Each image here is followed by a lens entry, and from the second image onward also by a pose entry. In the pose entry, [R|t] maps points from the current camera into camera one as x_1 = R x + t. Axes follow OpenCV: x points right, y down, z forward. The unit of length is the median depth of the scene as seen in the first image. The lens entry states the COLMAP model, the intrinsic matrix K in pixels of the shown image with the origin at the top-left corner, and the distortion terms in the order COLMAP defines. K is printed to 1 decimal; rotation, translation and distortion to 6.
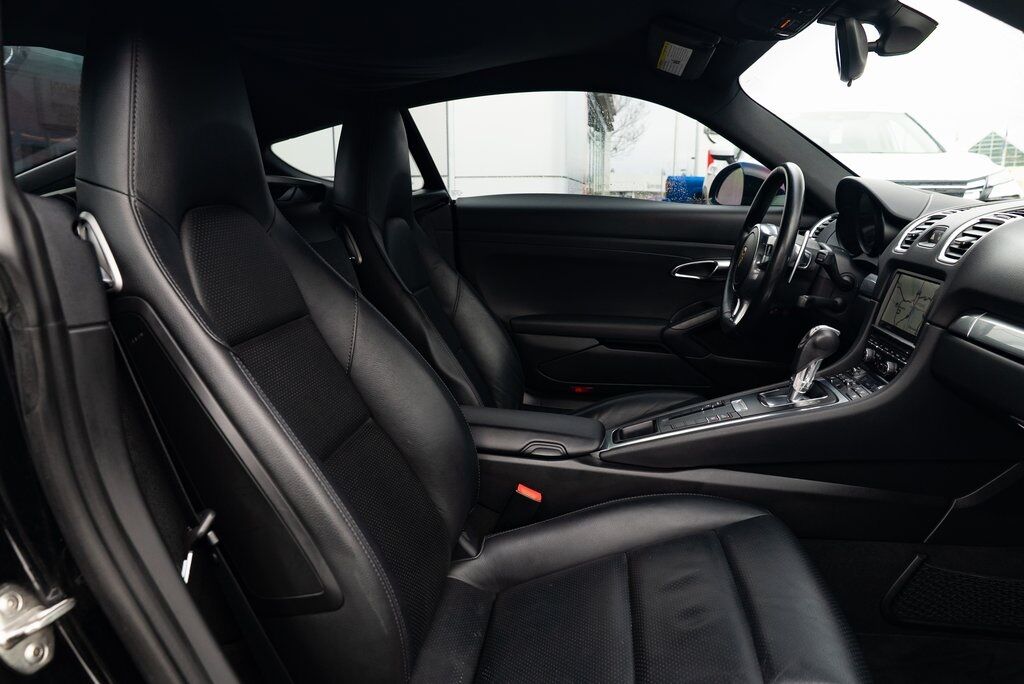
lens RADIAL K [[702.1, 0, 512.9], [0, 702.1, 342.5], [0, 0, 1]] dist [-0.040714, 0.027836]
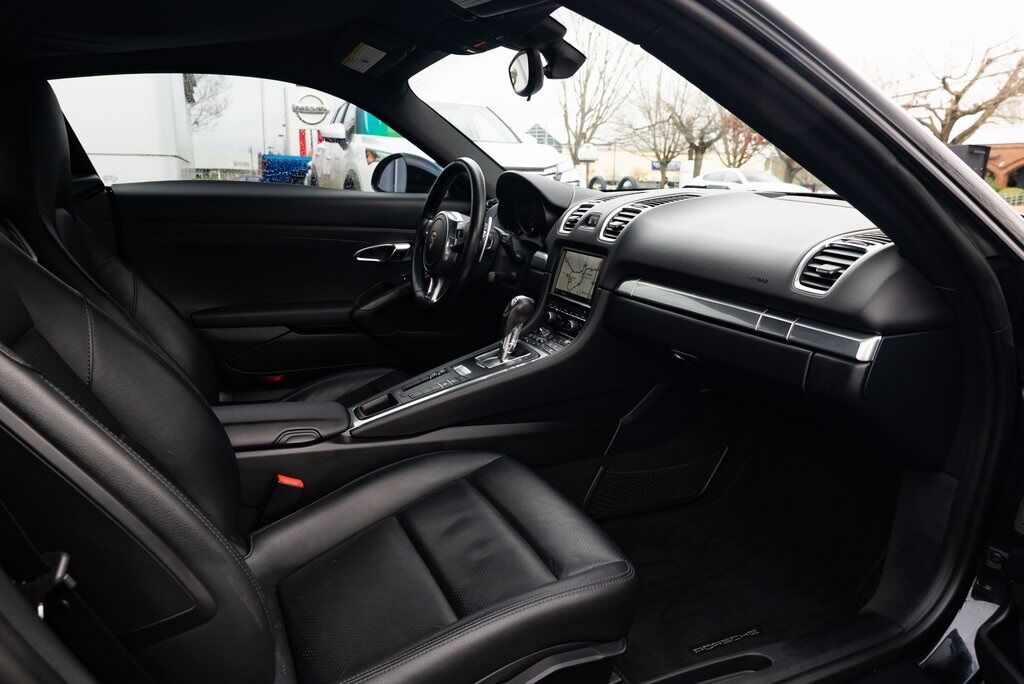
lens RADIAL K [[702.1, 0, 516.7], [0, 702.1, 339.5], [0, 0, 1]] dist [-0.040714, 0.027836]
pose [[0.843323, -0.105023, 0.527045, -0.207085], [0.091654, 0.994458, 0.051507, -0.012231], [-0.529534, 0.004869, 0.848275, -0.035315]]
